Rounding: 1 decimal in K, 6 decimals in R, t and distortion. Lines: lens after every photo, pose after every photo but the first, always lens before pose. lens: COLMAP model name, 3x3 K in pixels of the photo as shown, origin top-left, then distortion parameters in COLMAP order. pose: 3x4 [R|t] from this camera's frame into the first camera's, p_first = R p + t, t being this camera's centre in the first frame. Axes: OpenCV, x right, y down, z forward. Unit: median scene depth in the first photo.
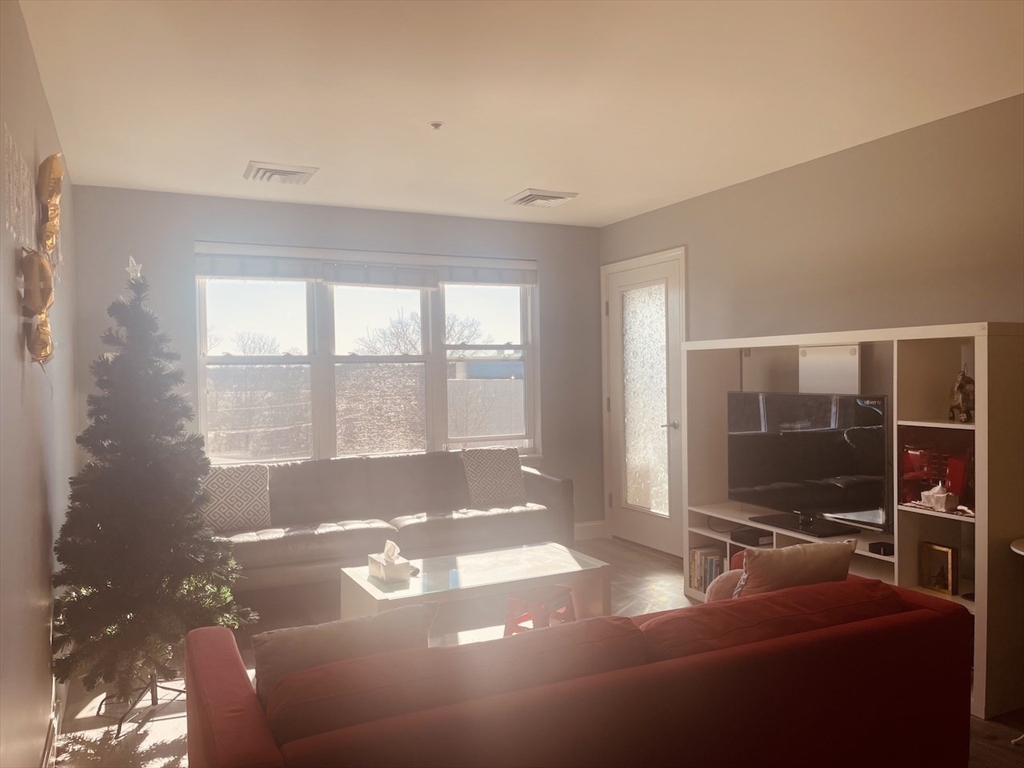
lens RADIAL K [[770.8, 0, 513.0], [0, 770.8, 383.4], [0, 0, 1]] dist [0.027222, -0.006324]
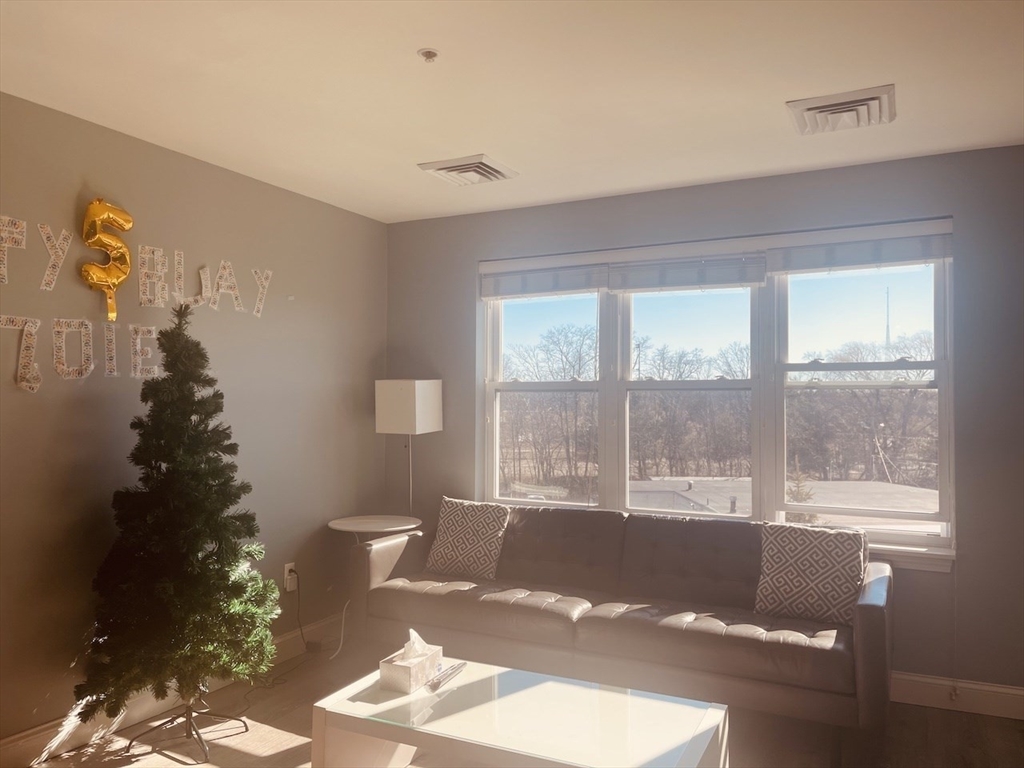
lens RADIAL K [[770.8, 0, 512.1], [0, 770.8, 386.9], [0, 0, 1]] dist [0.027222, -0.006324]
pose [[0.599434, 0.002309, -0.800421, 0.321827], [-0.025820, 0.999531, -0.016454, -0.012792], [0.800008, 0.030530, 0.599213, 0.412086]]
